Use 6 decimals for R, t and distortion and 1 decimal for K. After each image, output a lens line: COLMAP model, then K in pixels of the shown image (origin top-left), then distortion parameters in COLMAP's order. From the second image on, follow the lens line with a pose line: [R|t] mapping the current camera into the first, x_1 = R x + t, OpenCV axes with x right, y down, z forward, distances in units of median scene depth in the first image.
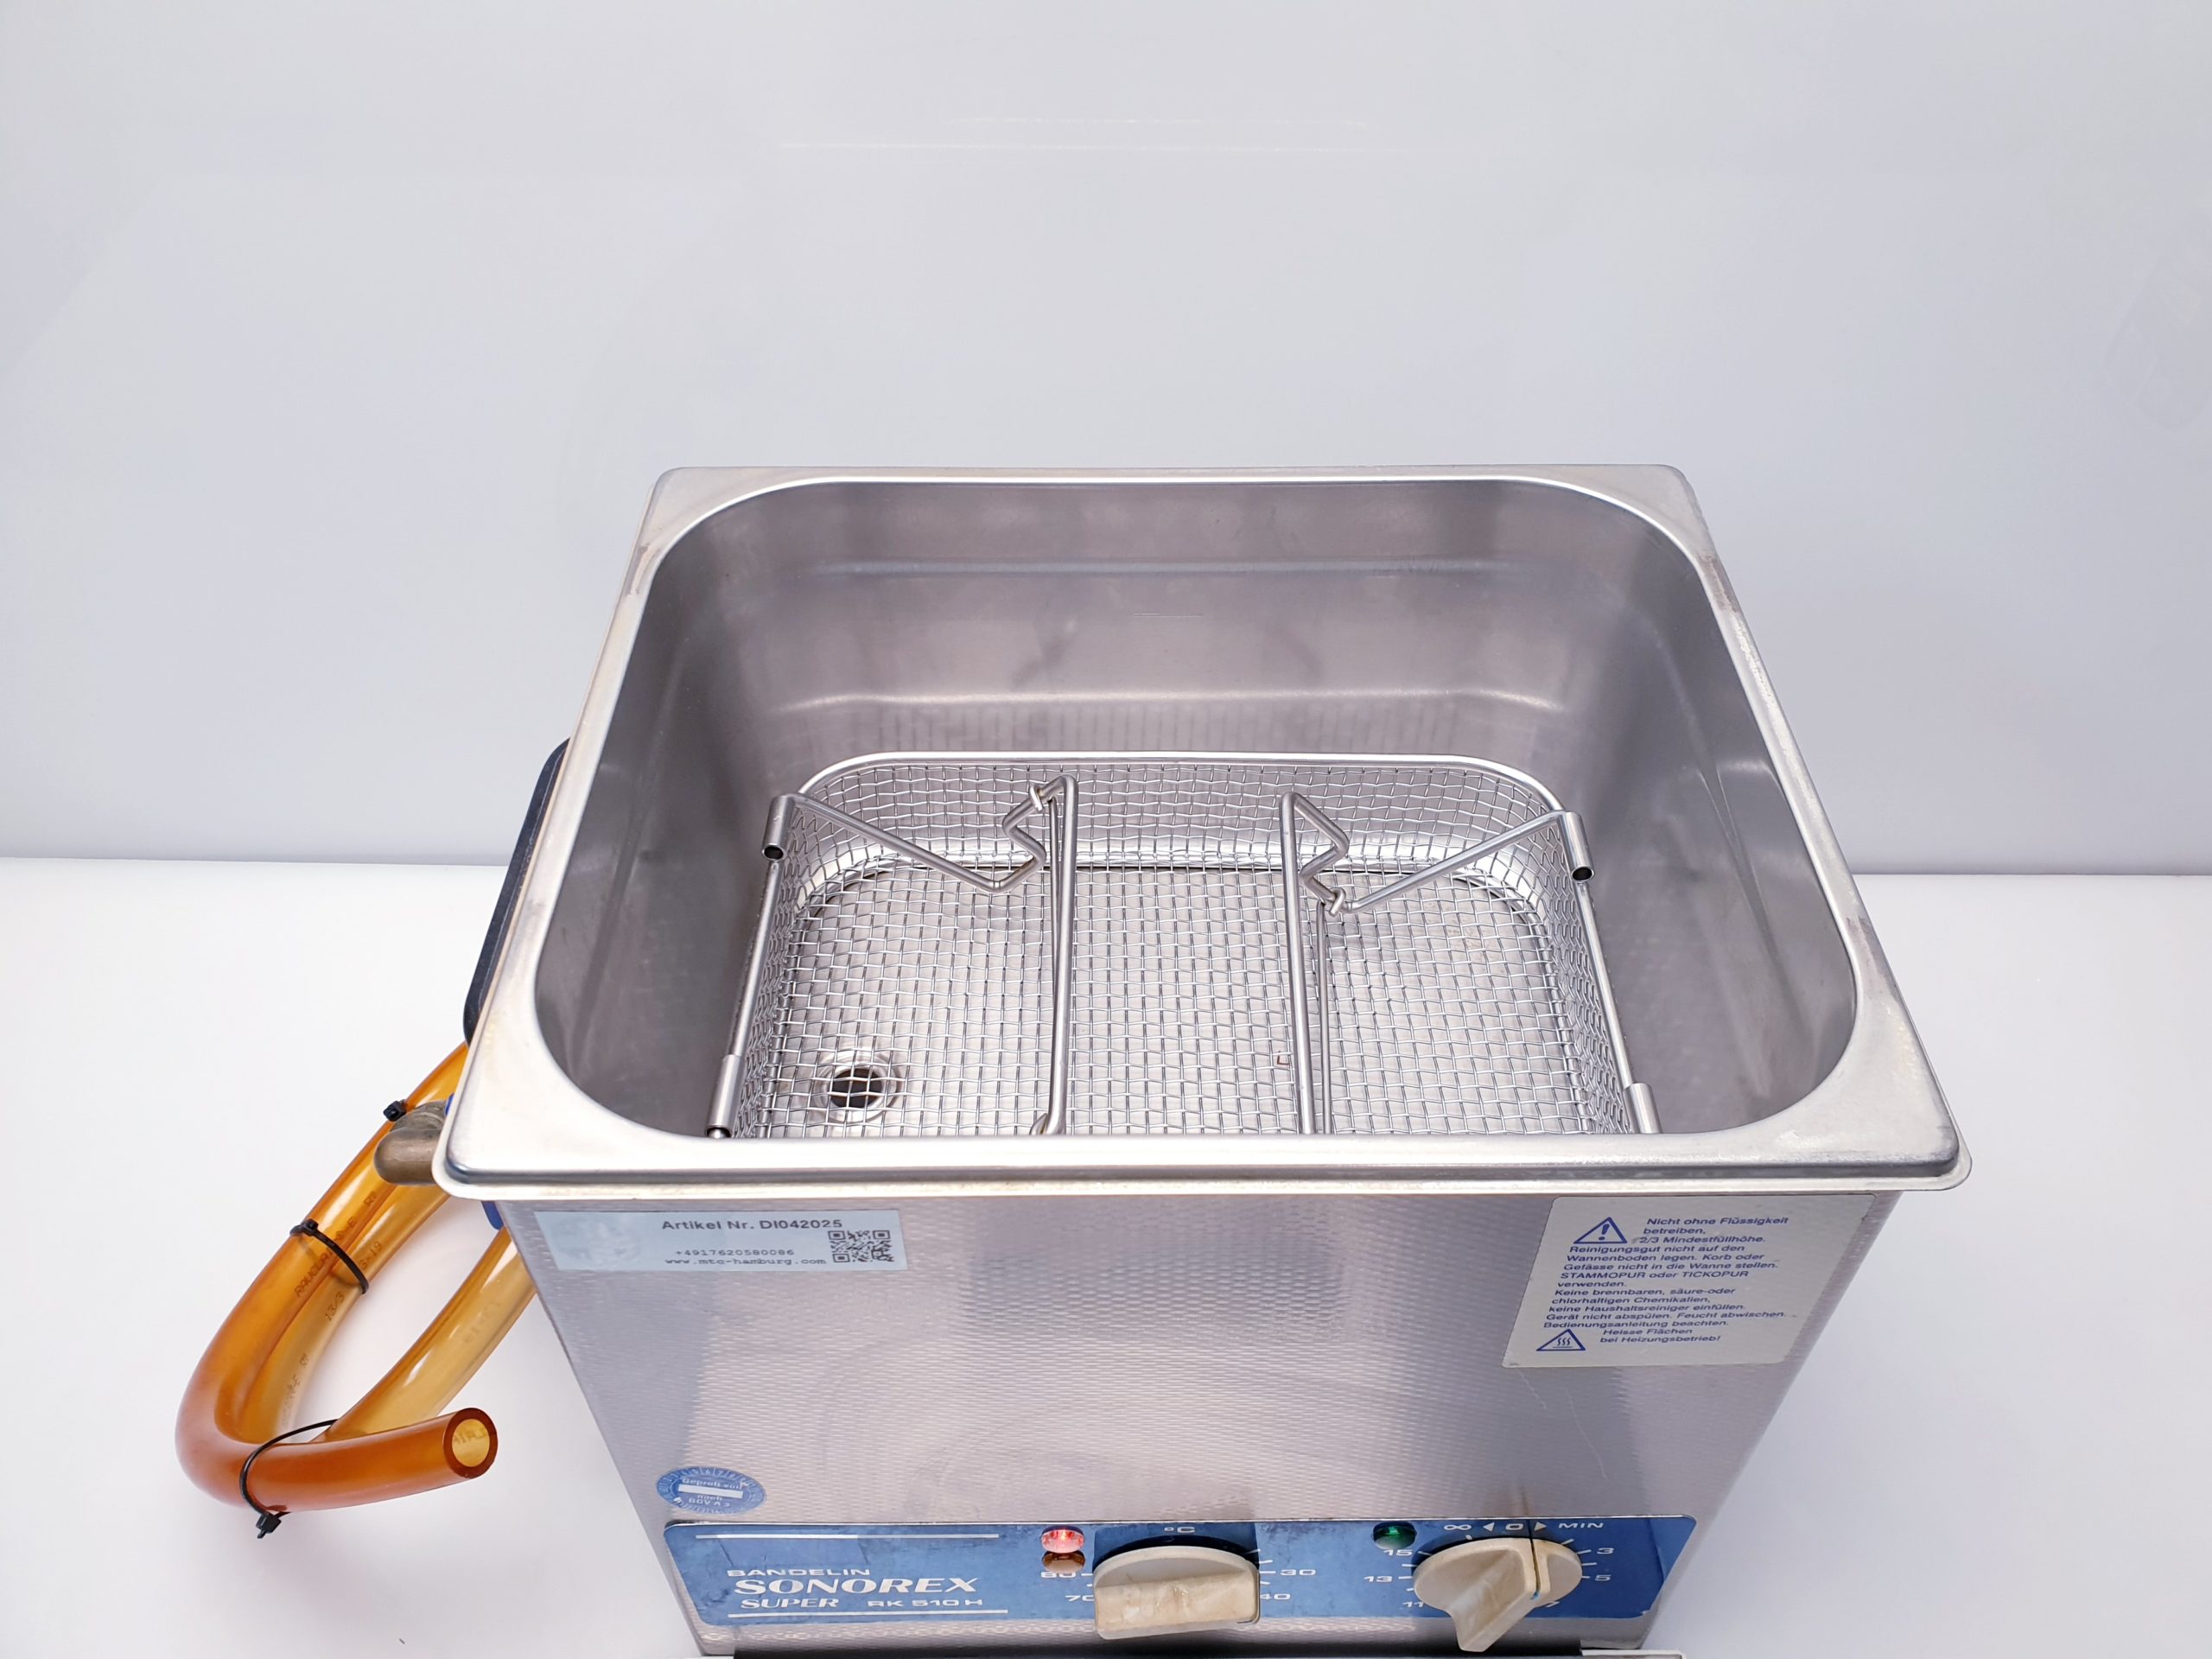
lens RADIAL K [[1710.9, 0, 1108.0], [0, 1710.9, 821.3], [0, 0, 1]] dist [-0.015302, -0.036730]
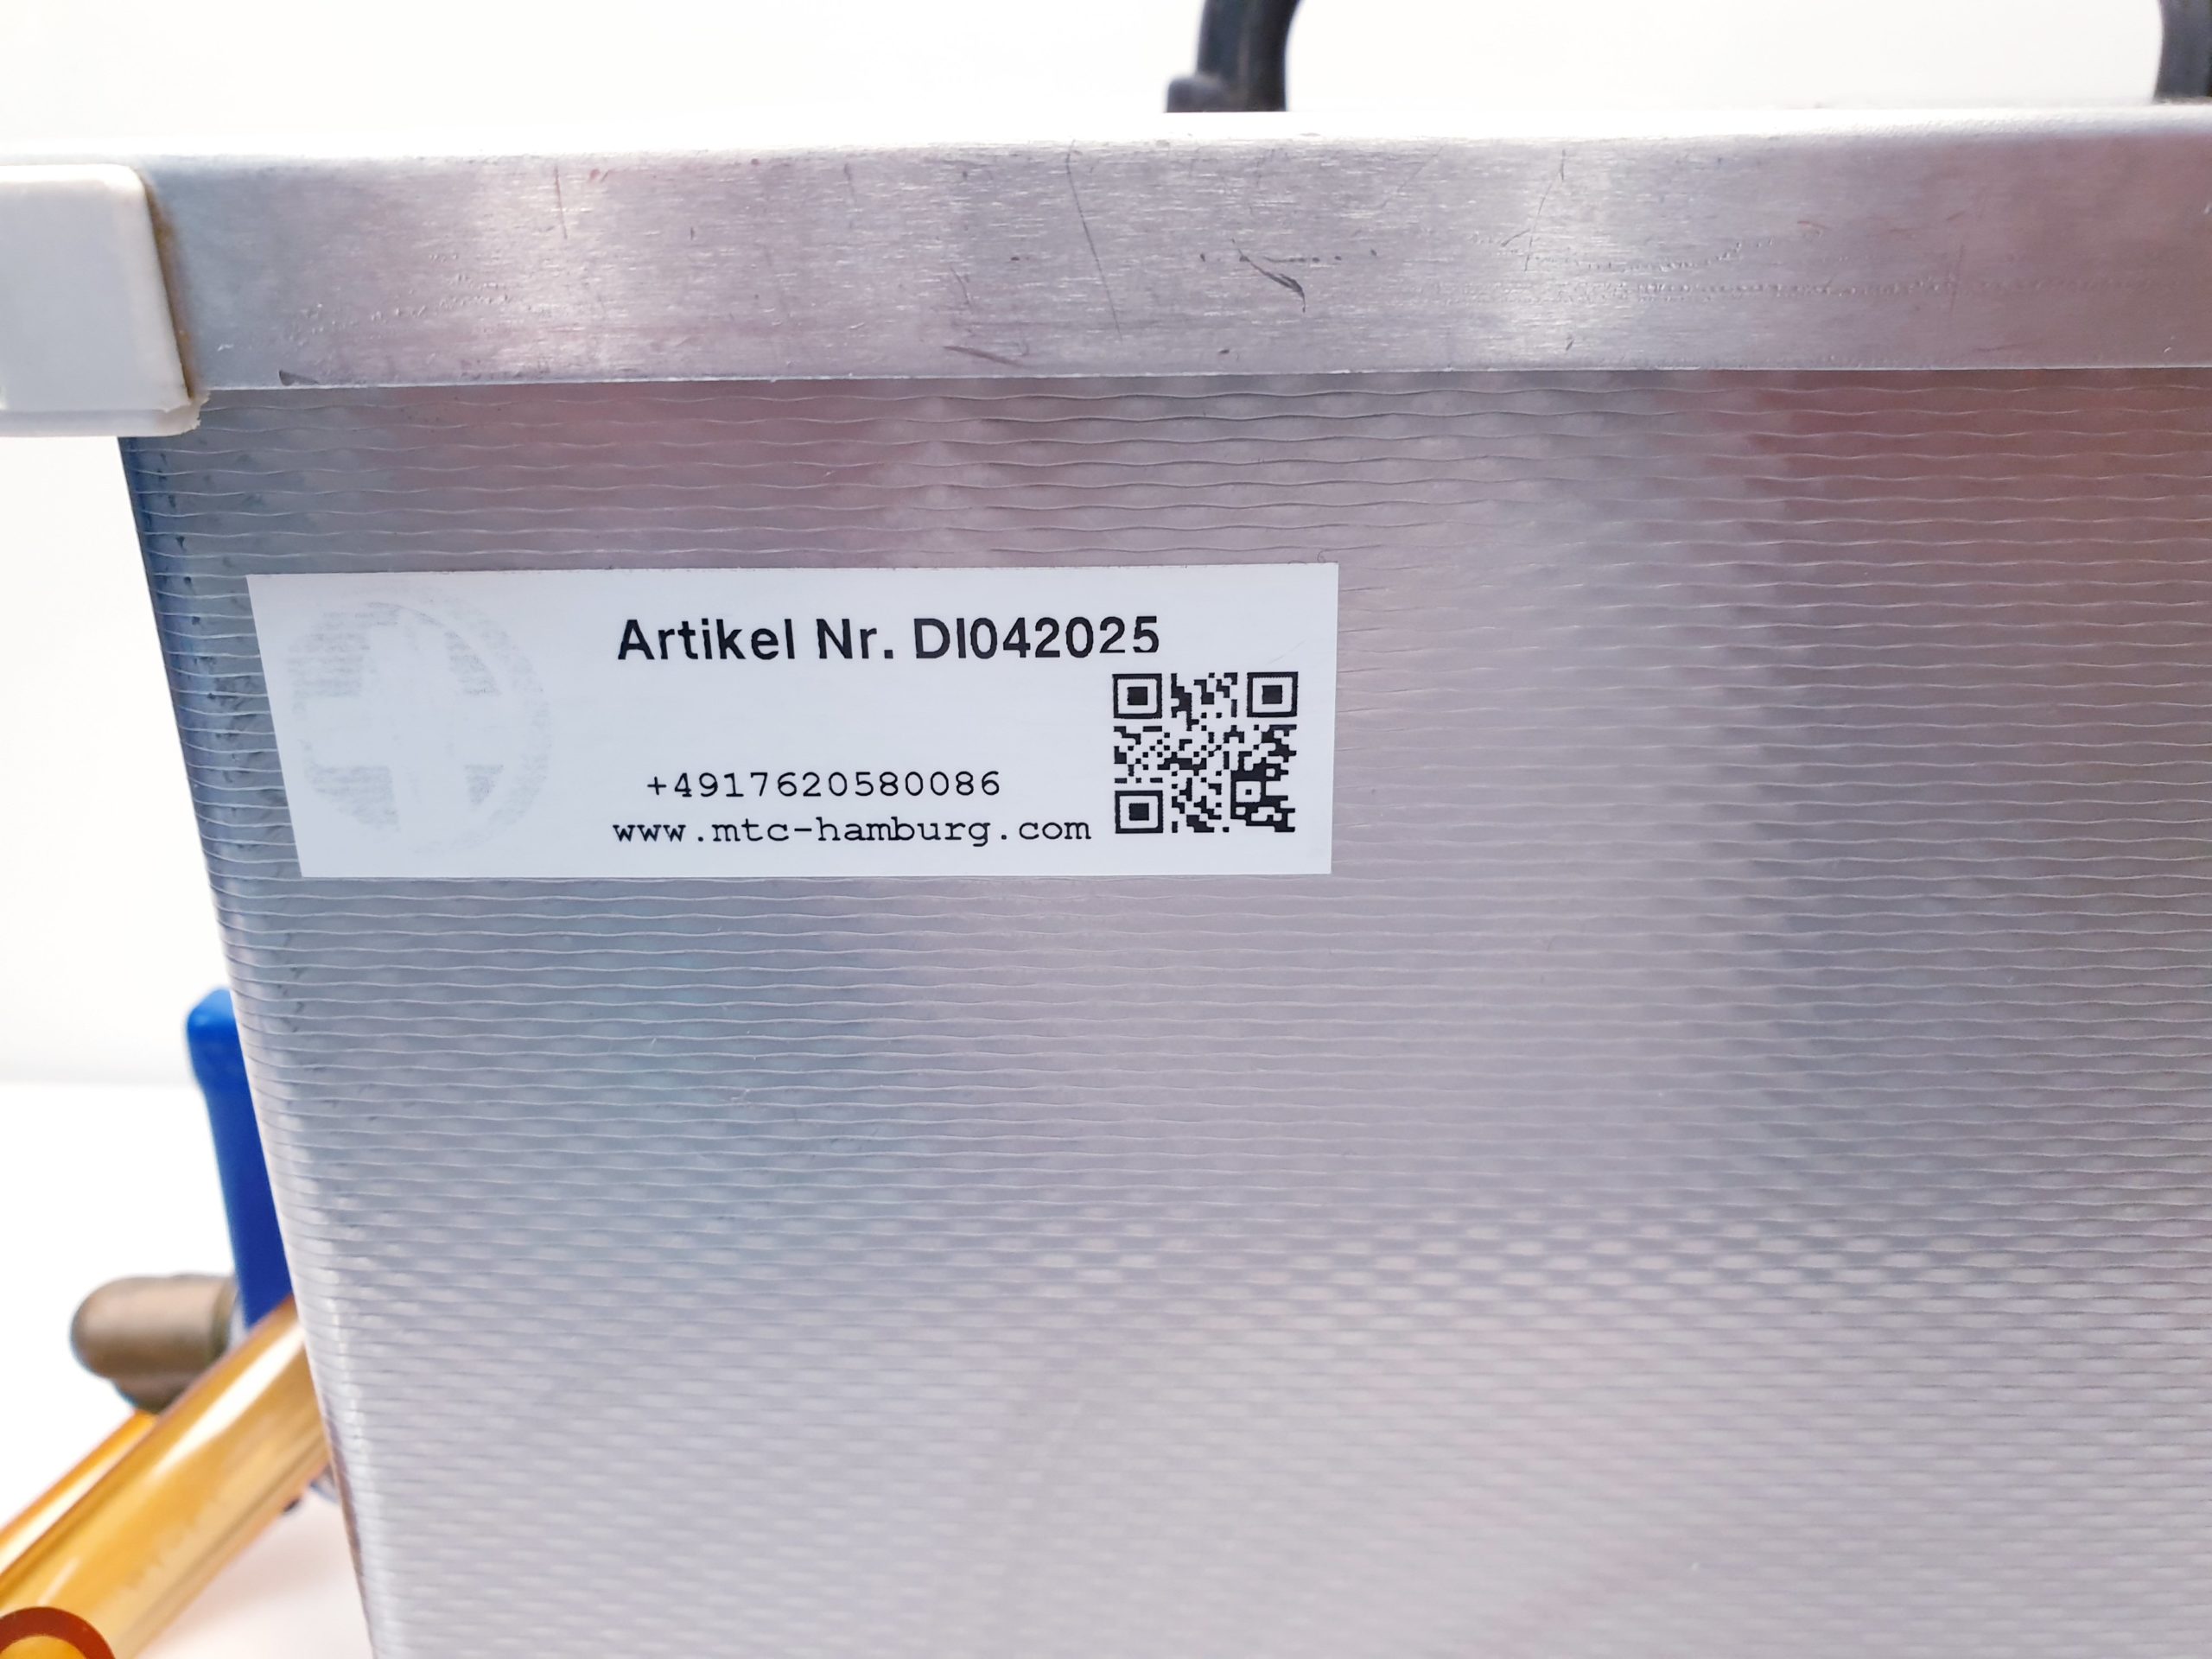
lens RADIAL K [[1737.7, 0, 1118.6], [0, 1737.7, 819.2], [0, 0, 1]] dist [-0.046467, -0.020035]
pose [[0.999956, -0.006450, -0.006749, -0.118659], [0.003278, 0.919493, -0.393092, 0.294206], [0.008741, 0.393053, 0.919474, 0.516363]]
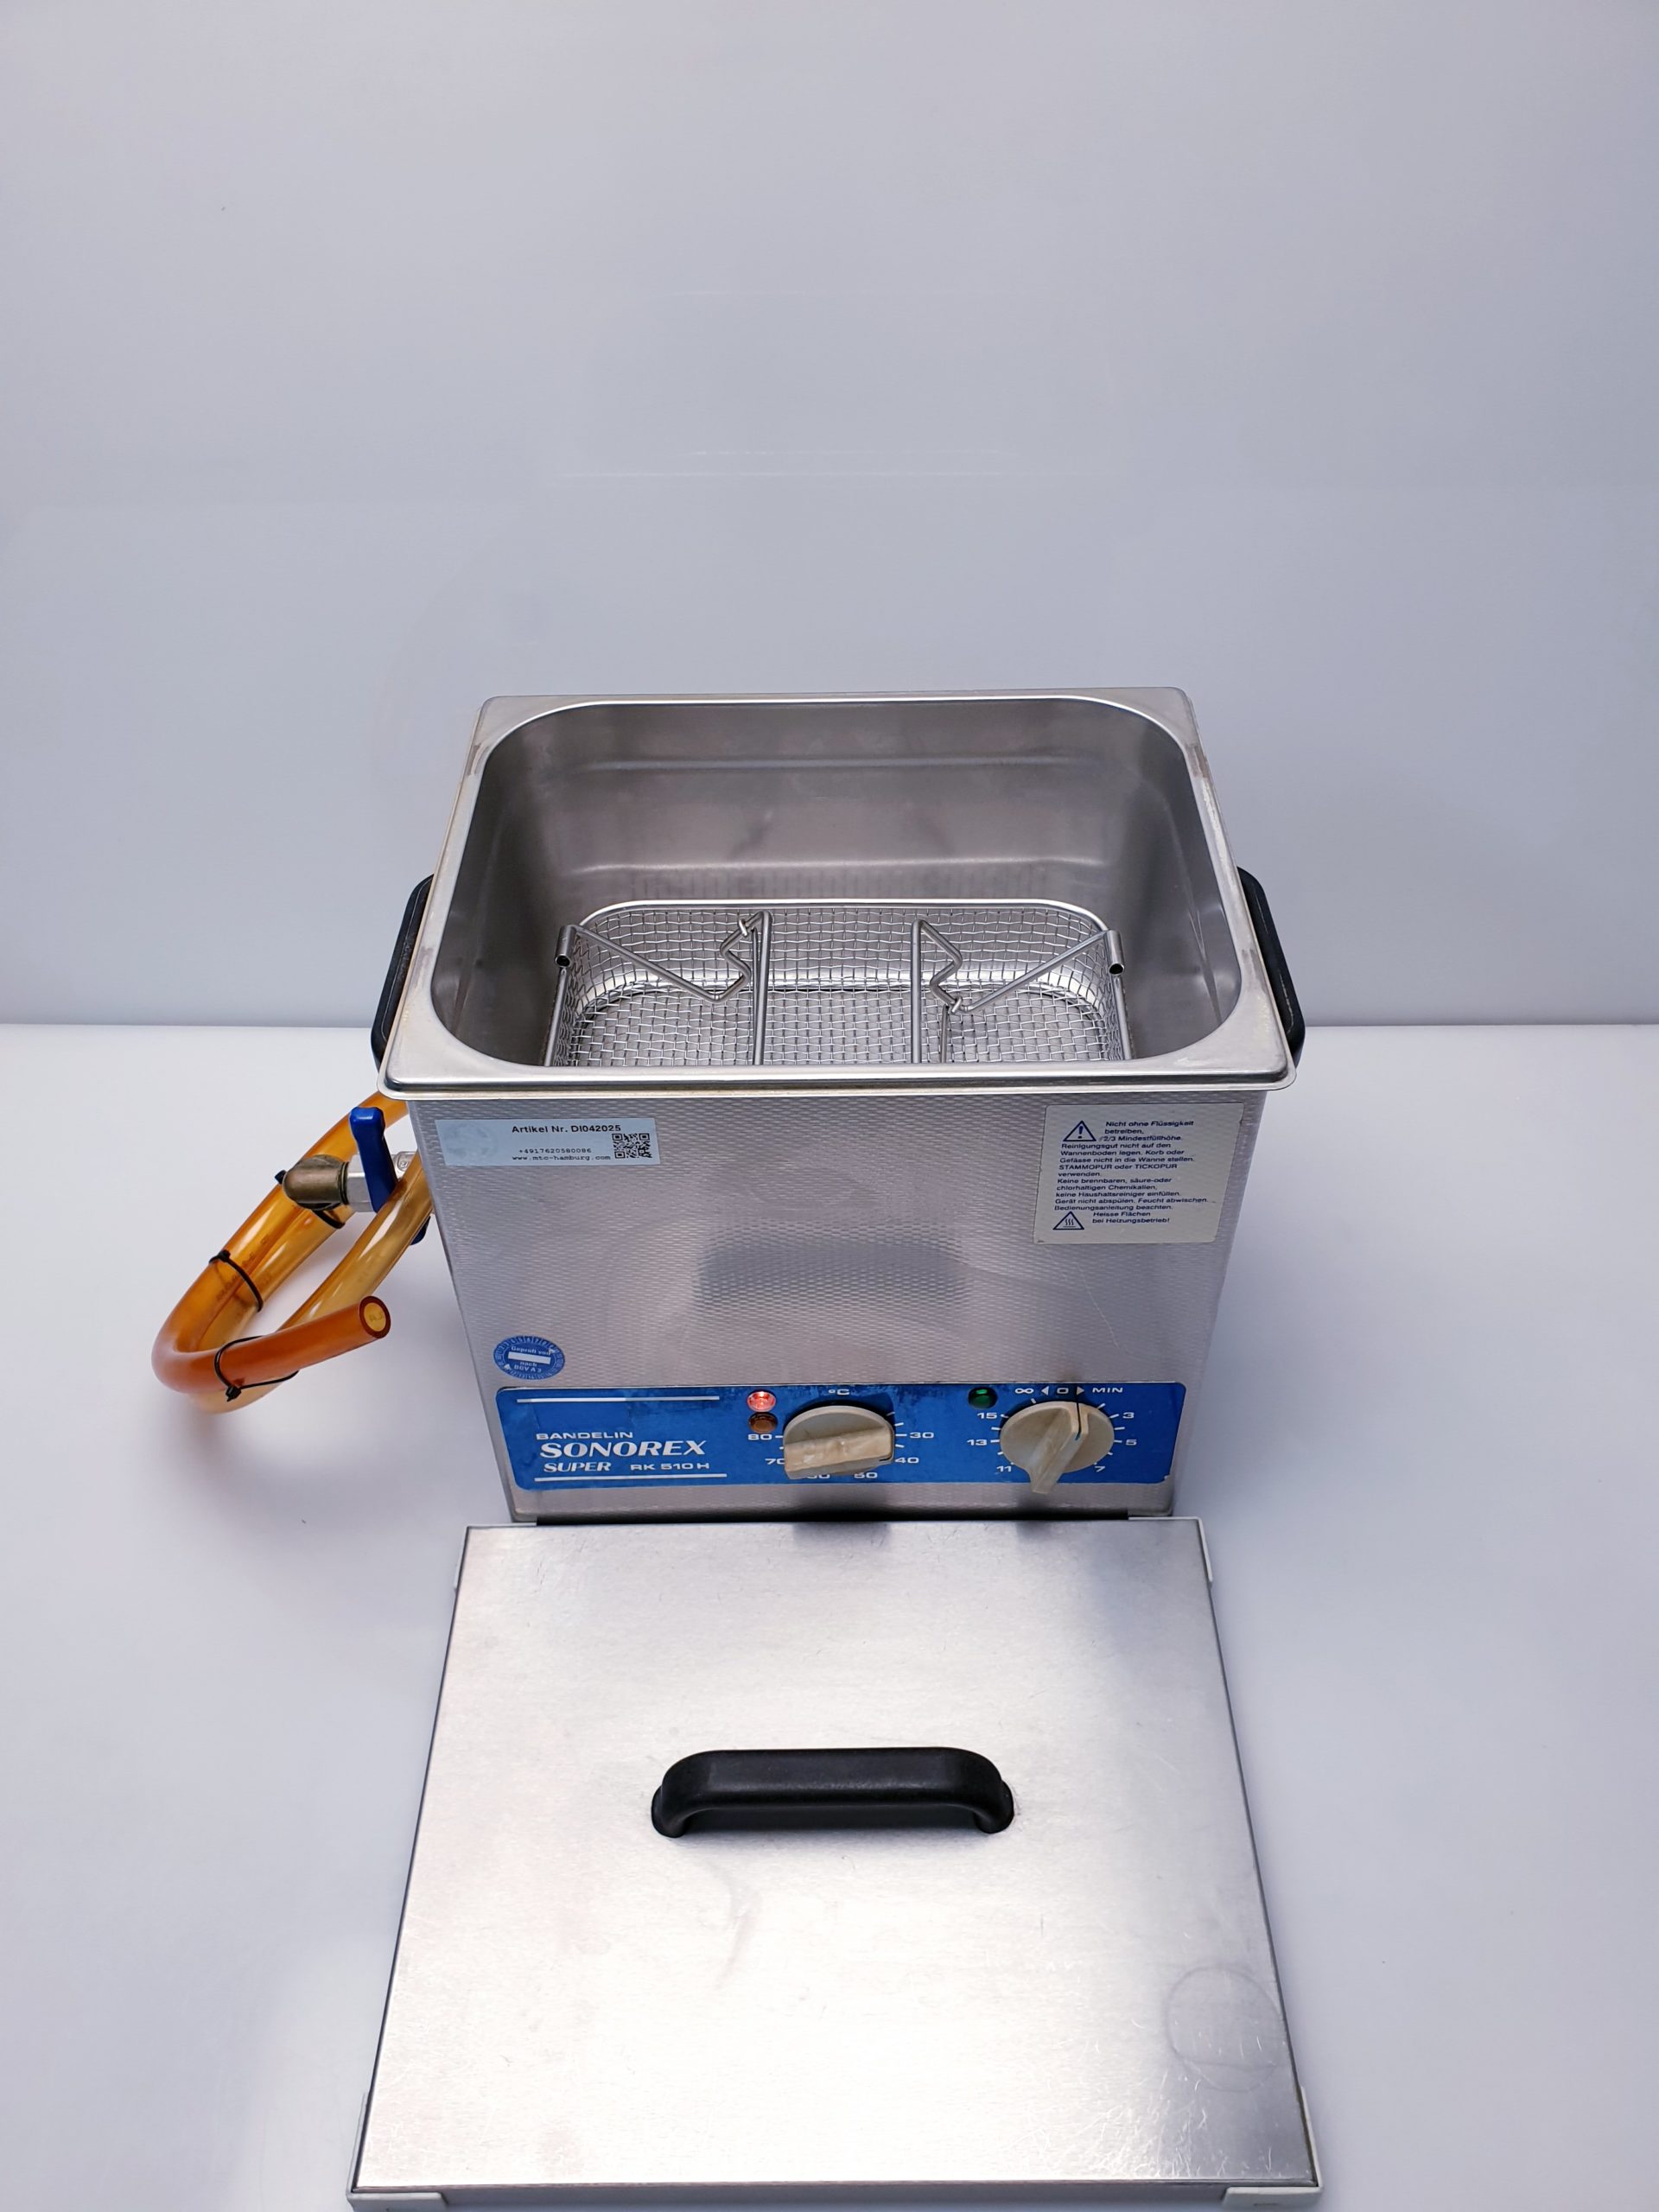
lens RADIAL K [[1710.9, 0, 825.7], [0, 1710.9, 1138.0], [0, 0, 1]] dist [-0.015302, -0.036730]
pose [[0.999937, -0.006641, -0.009070, 0.043193], [0.006663, 0.999975, 0.002346, 0.178360], [0.009054, -0.002406, 0.999956, -0.484632]]
